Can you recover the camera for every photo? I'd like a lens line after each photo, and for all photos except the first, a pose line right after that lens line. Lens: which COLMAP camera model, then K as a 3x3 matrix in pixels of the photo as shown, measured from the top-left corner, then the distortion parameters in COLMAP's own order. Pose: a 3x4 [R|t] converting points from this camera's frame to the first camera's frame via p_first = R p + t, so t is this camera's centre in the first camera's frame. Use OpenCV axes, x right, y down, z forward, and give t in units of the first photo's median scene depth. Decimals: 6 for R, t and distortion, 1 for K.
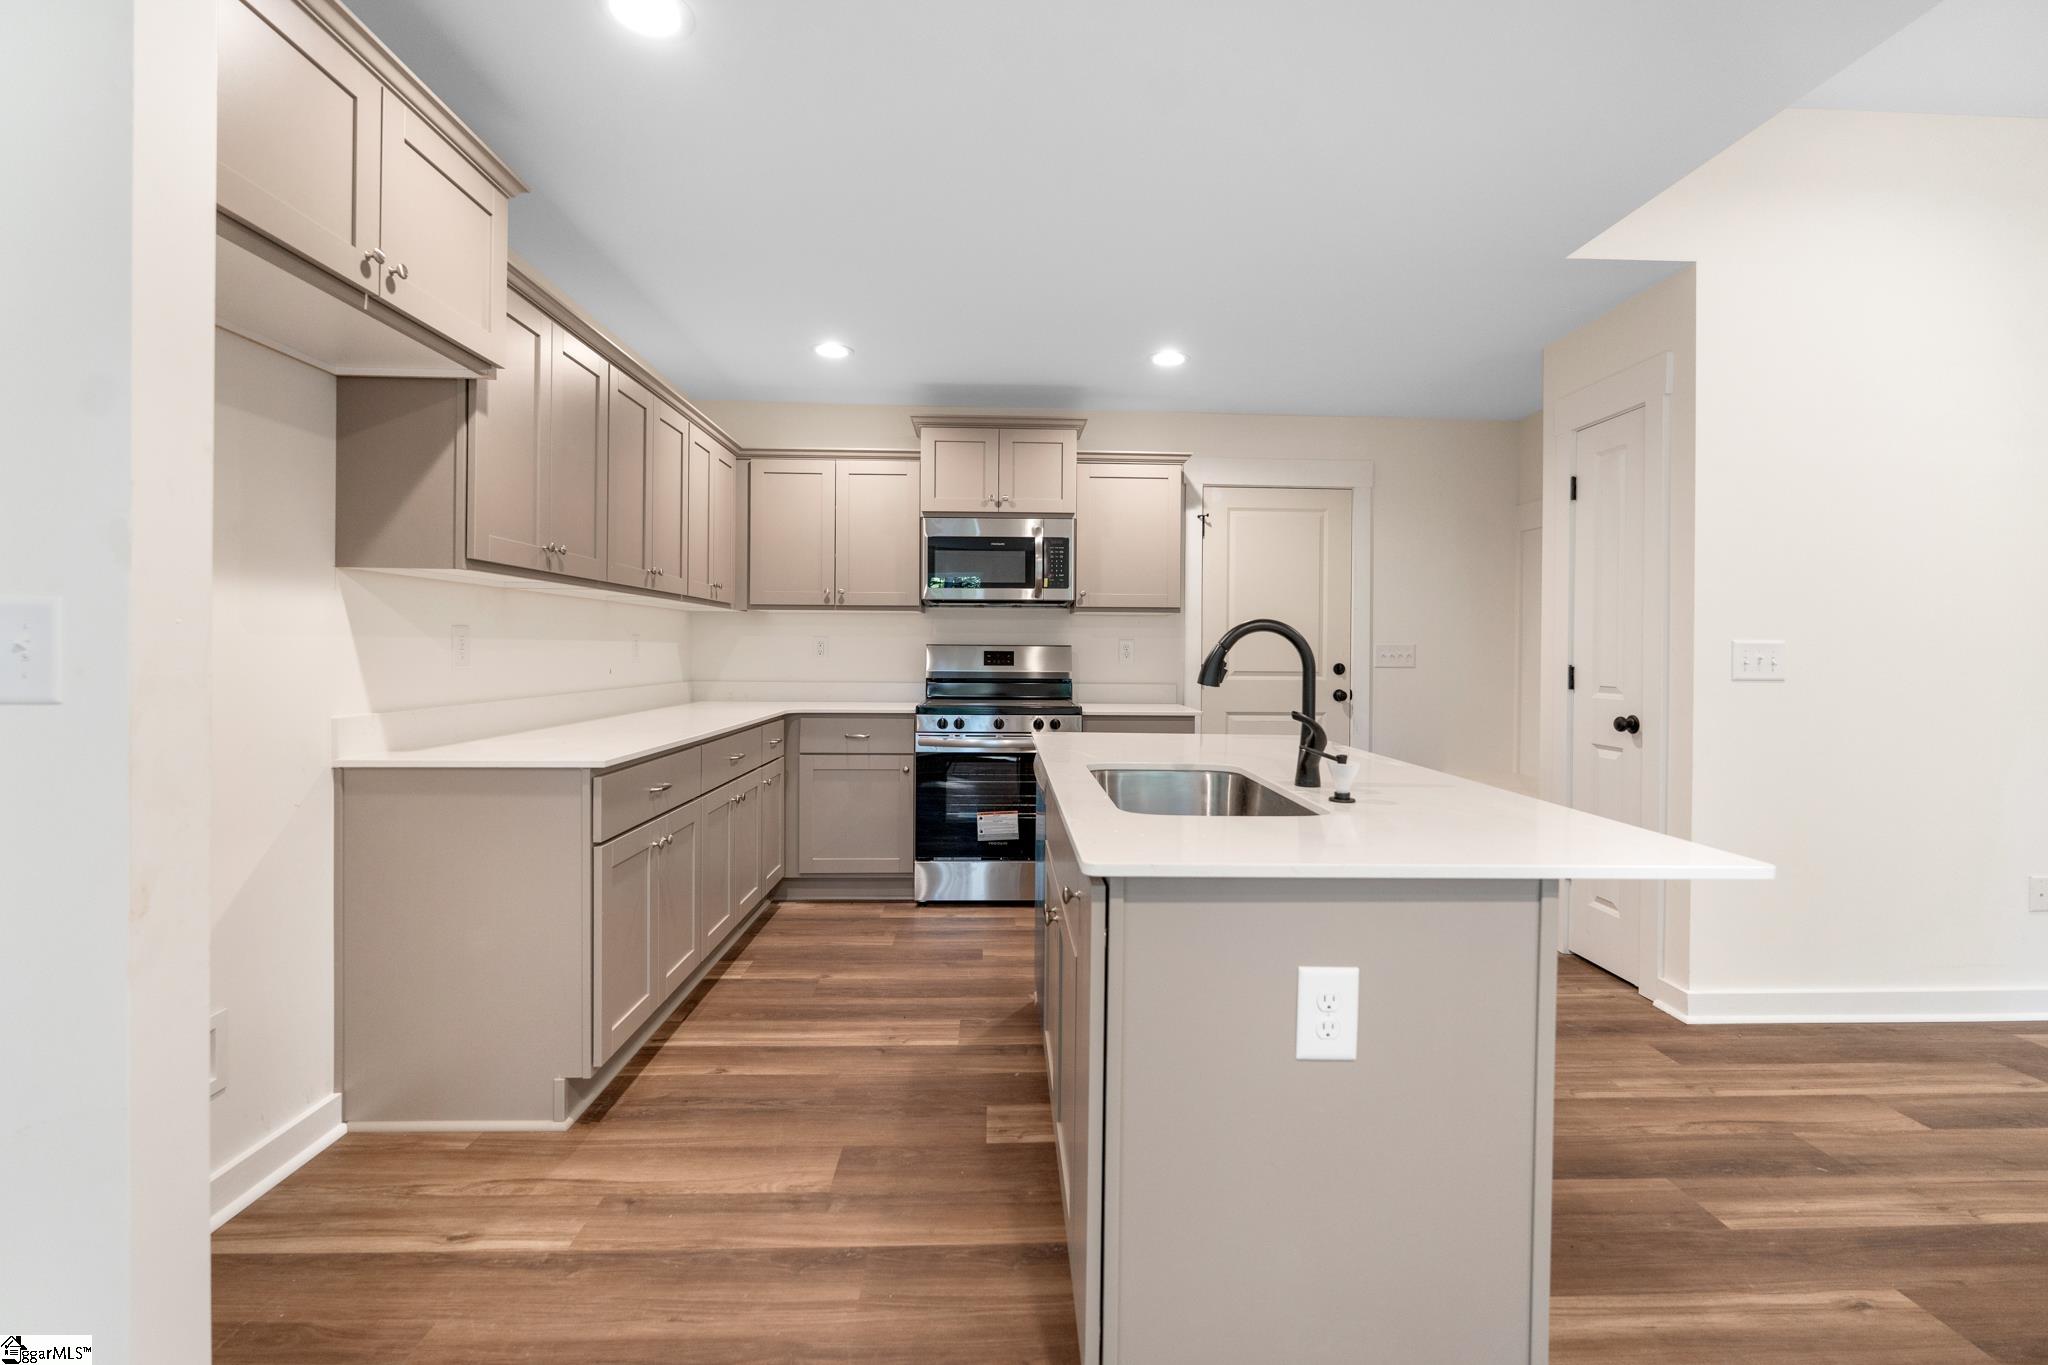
lens RADIAL K [[912.3, 0, 1032.1], [0, 912.3, 660.1], [0, 0, 1]] dist [-0.002153, -0.000048]
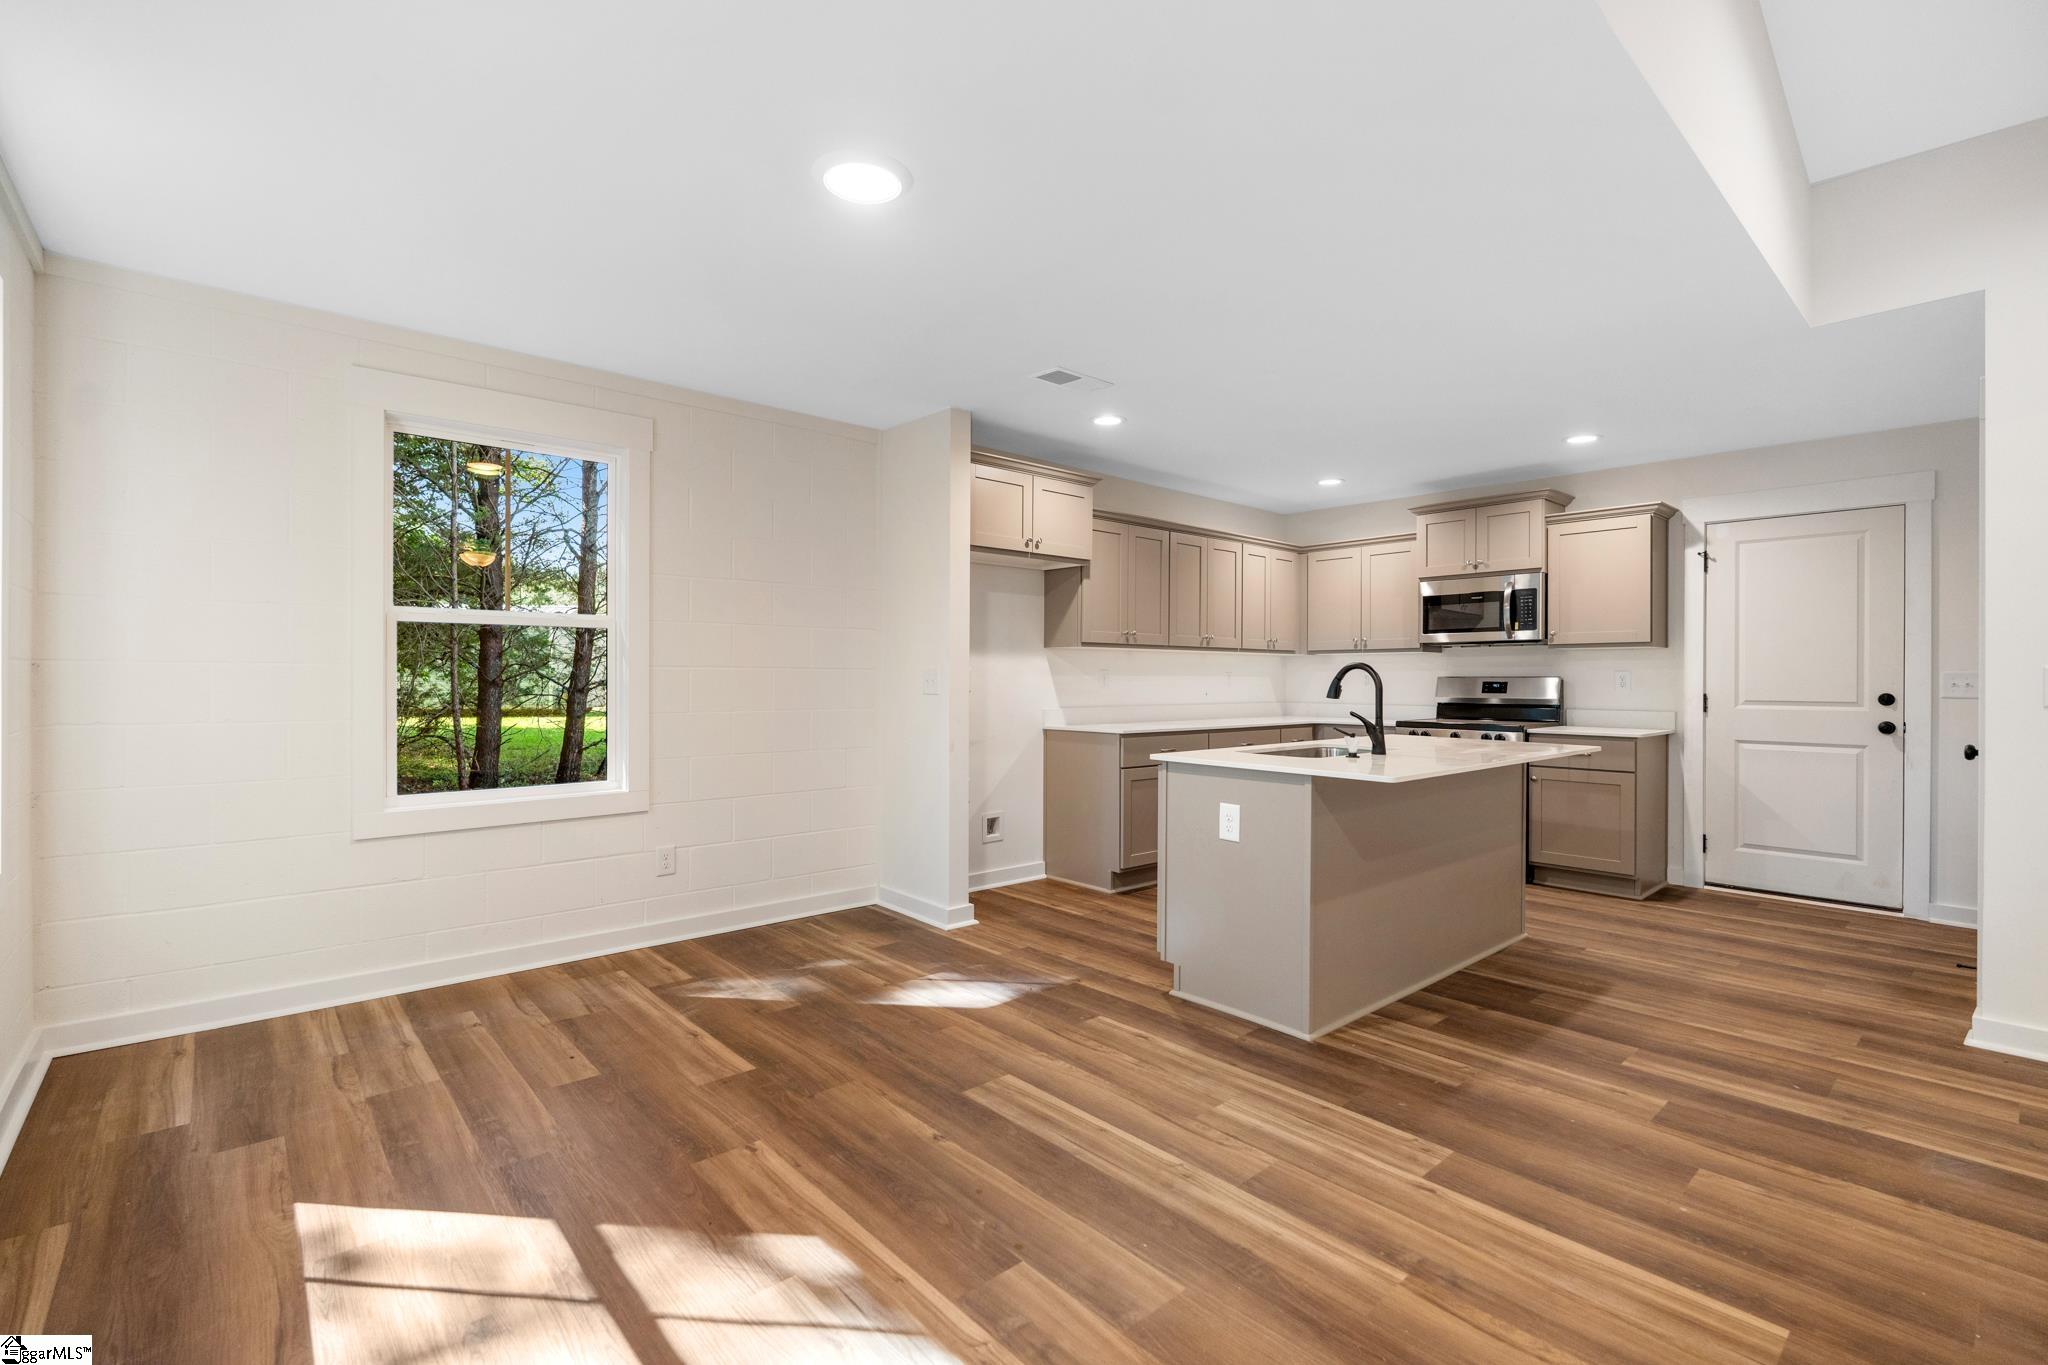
lens RADIAL K [[914.3, 0, 1024.0], [0, 914.3, 682.5], [0, 0, 1]] dist [-0.002963, -0.000096]
pose [[0.633293, -0.003097, -0.773906, 0.721802], [-0.006744, 0.999932, -0.009520, 0.010485], [0.773883, 0.011248, 0.633229, -0.394179]]
